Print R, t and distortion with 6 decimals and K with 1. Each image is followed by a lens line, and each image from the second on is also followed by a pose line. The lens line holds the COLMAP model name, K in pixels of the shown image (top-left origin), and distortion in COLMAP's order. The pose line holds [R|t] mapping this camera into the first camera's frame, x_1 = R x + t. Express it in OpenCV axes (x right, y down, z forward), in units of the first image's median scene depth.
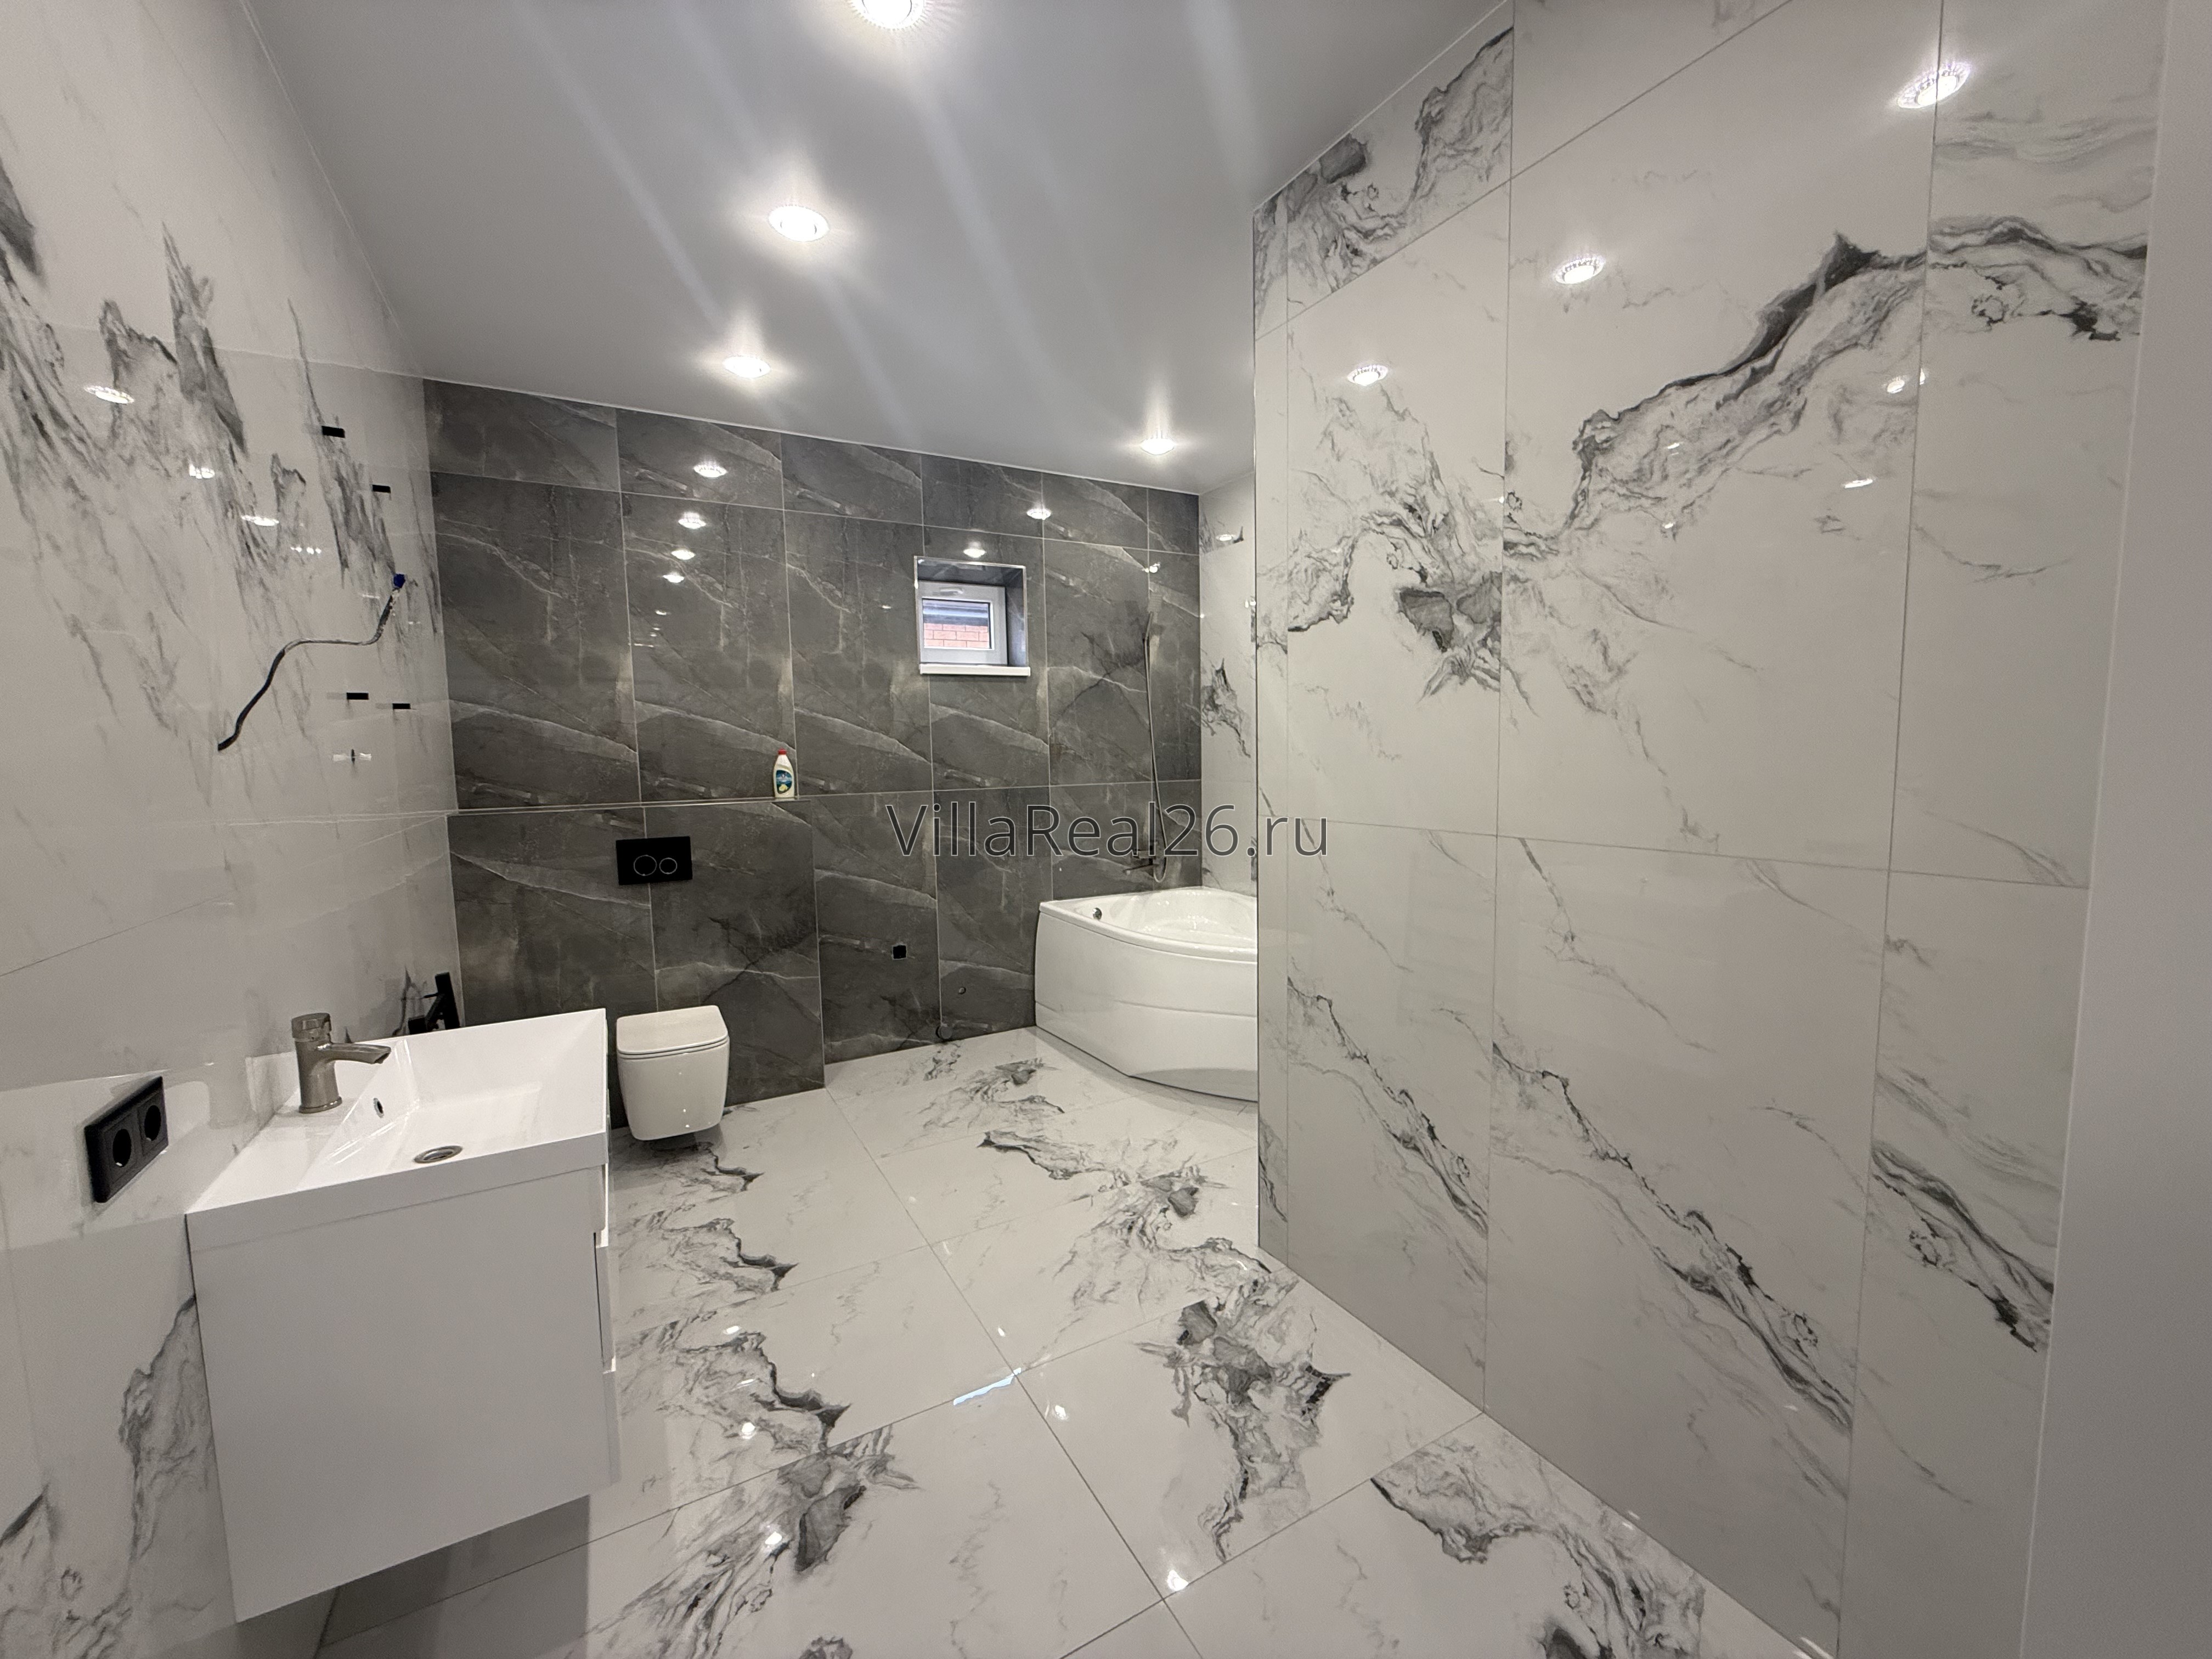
lens RADIAL K [[884.6, 0, 1109.4], [0, 884.6, 827.0], [0, 0, 1]] dist [0.003485, -0.002282]
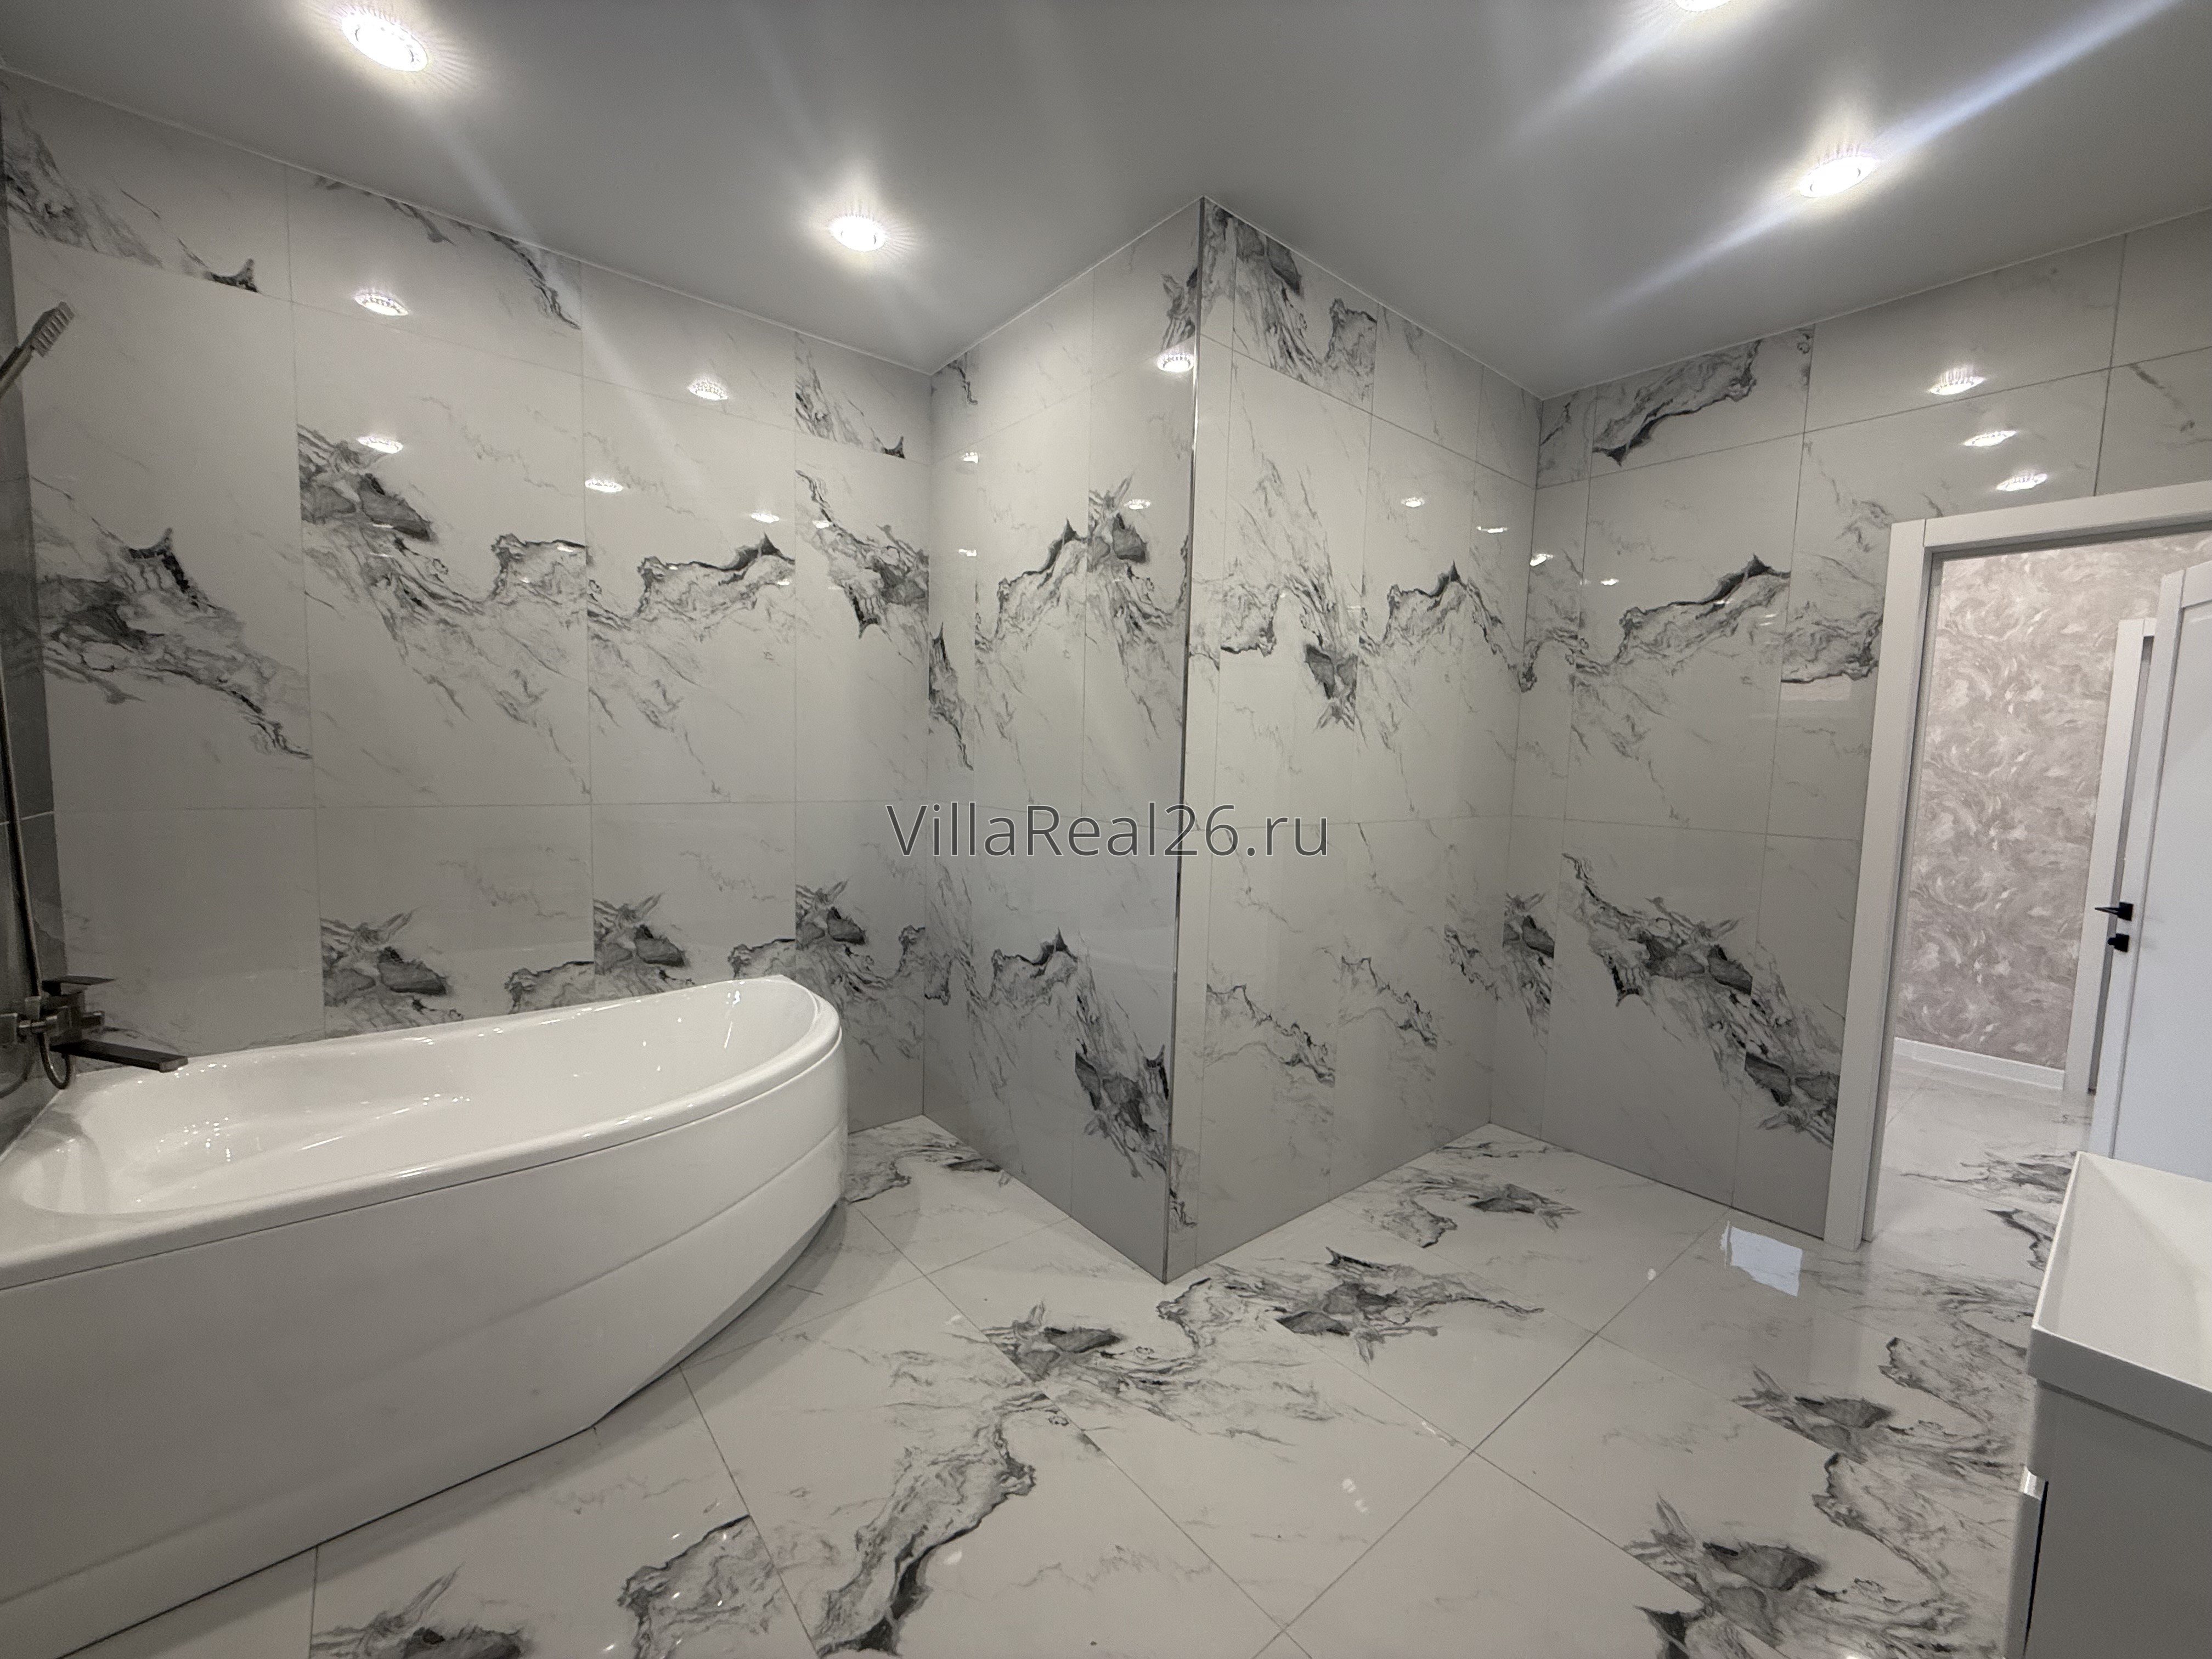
lens RADIAL K [[903.5, 0, 1068.2], [0, 903.5, 829.5], [0, 0, 1]] dist [0.000766, -0.000098]
pose [[-0.167166, -0.069037, 0.983509, -0.491582], [0.063207, 0.994743, 0.080569, -0.064857], [-0.983901, 0.075633, -0.161923, 0.818093]]
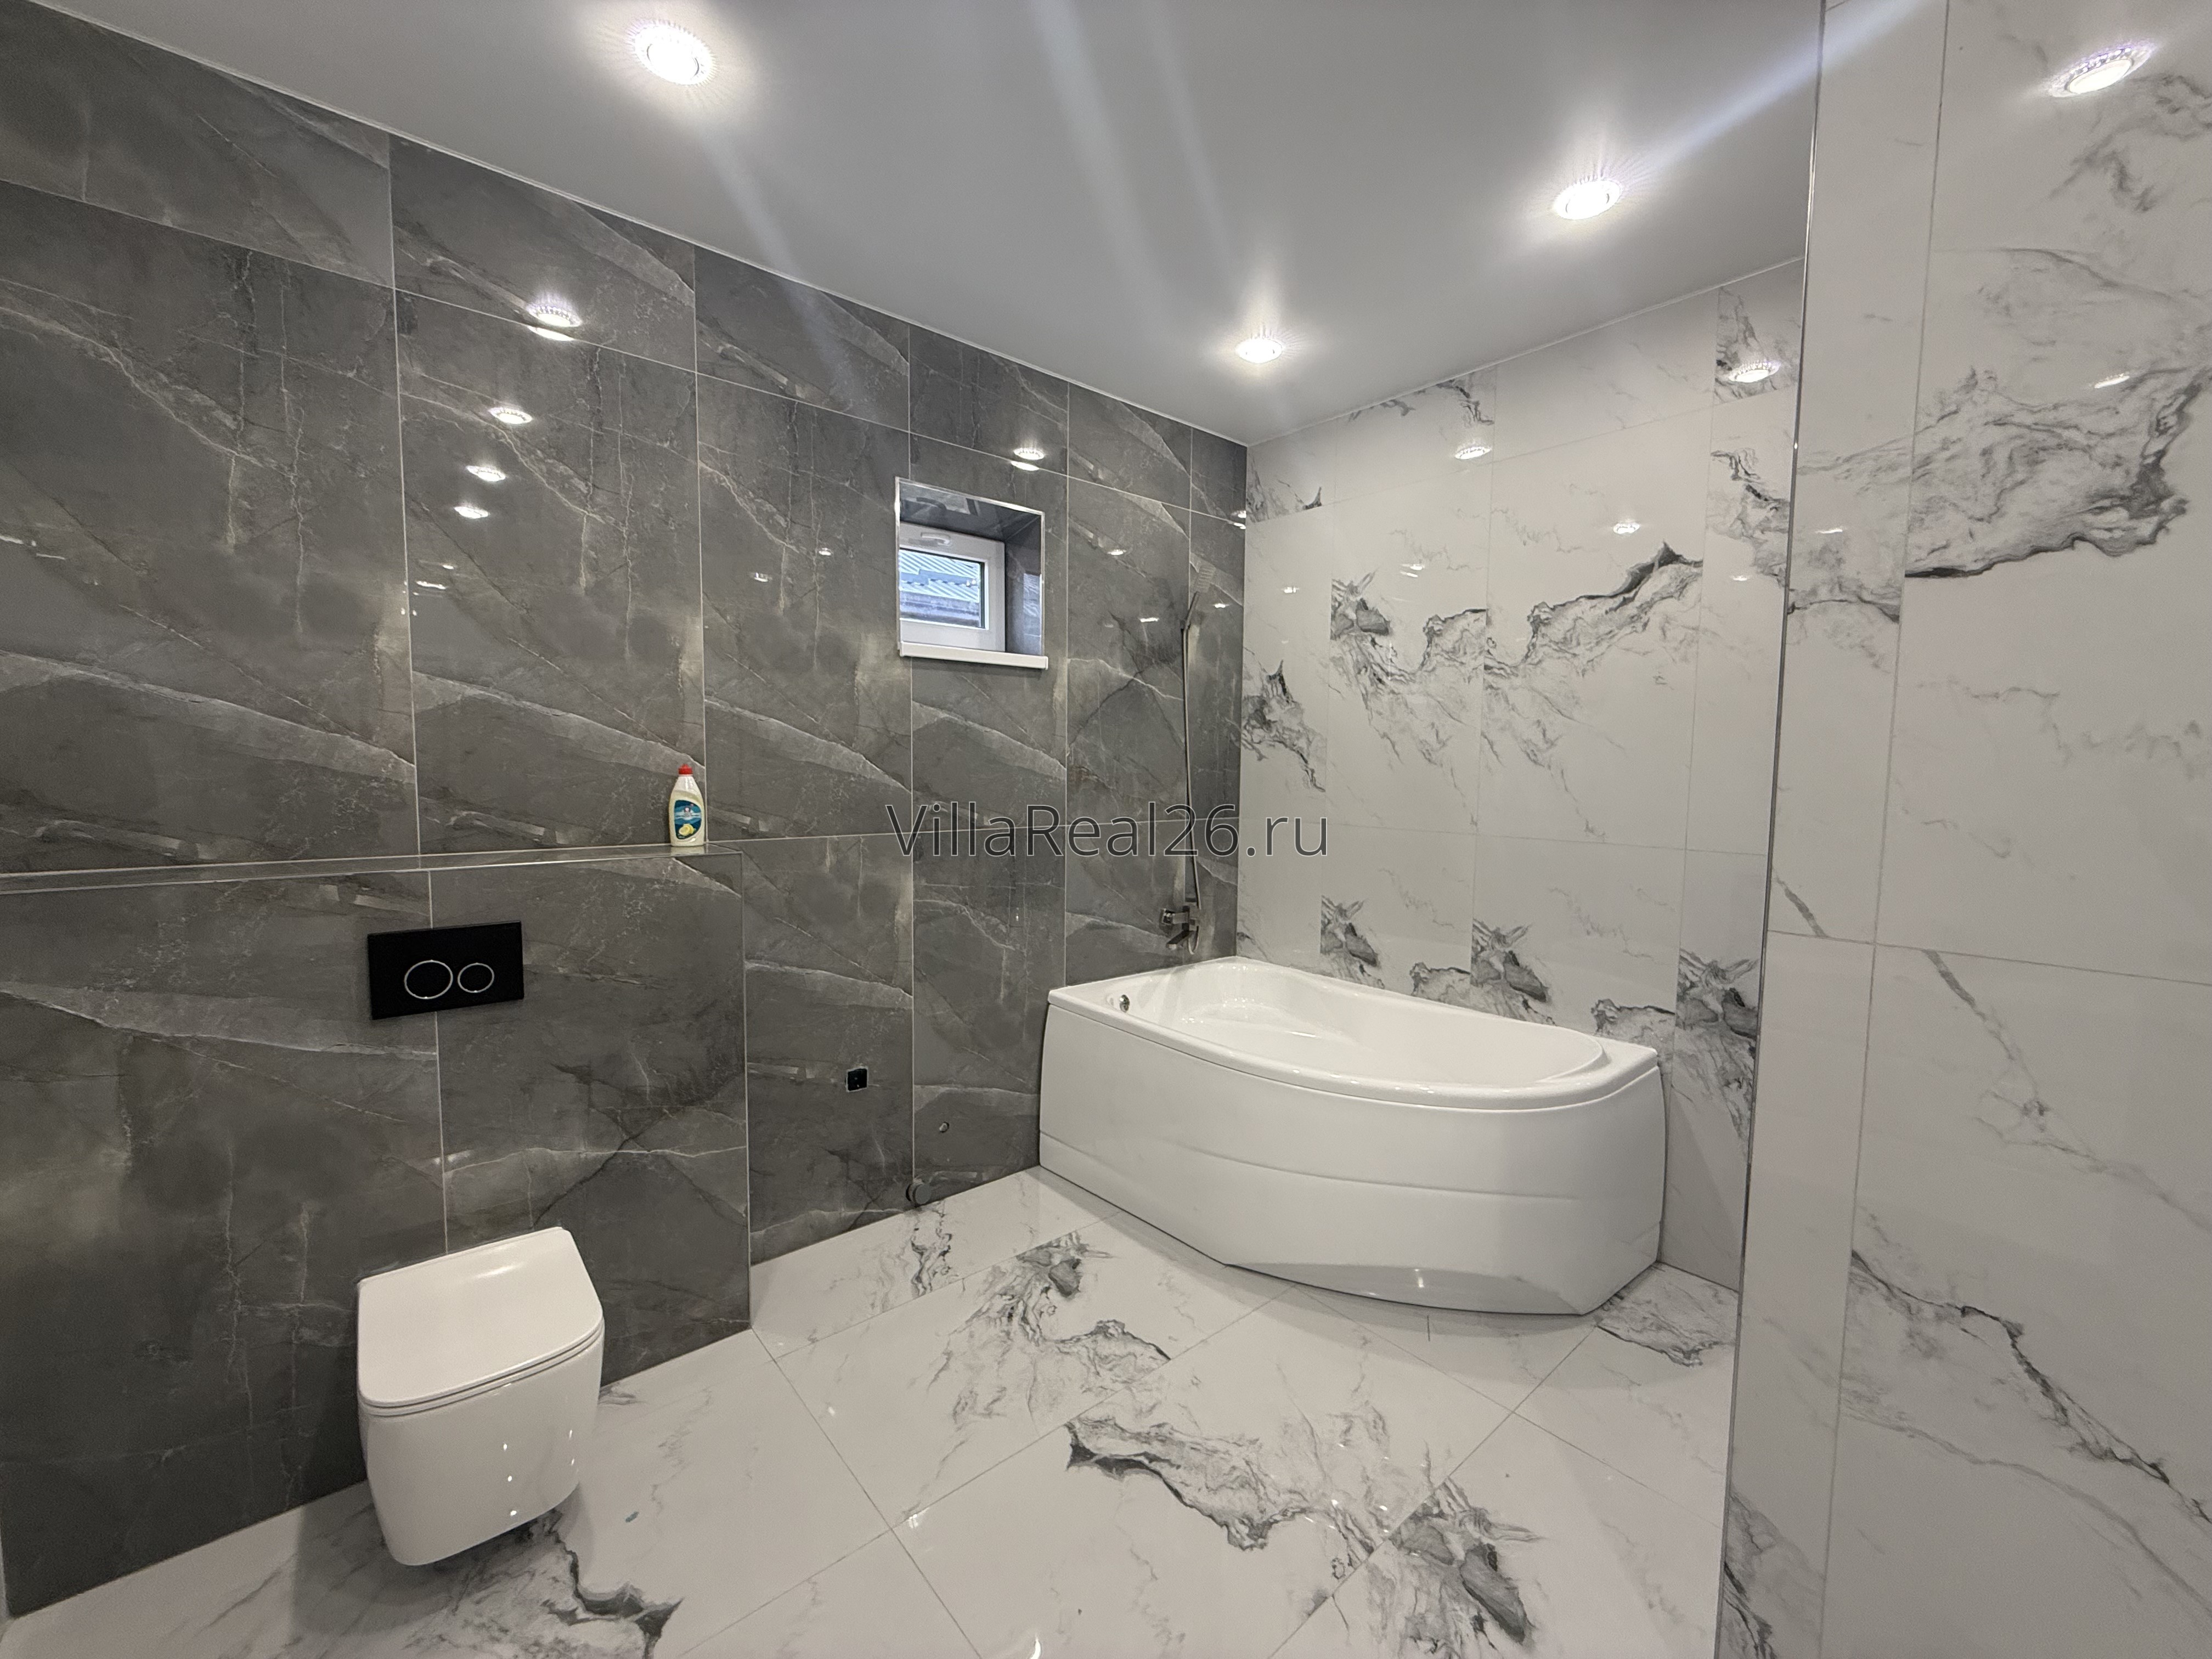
lens RADIAL K [[884.6, 0, 1109.4], [0, 884.6, 827.0], [0, 0, 1]] dist [0.003485, -0.002282]
pose [[0.981161, 0.016126, 0.192518, -0.203542], [-0.012559, 0.999726, -0.019735, -0.037894], [-0.192783, 0.016945, 0.981095, 0.357137]]
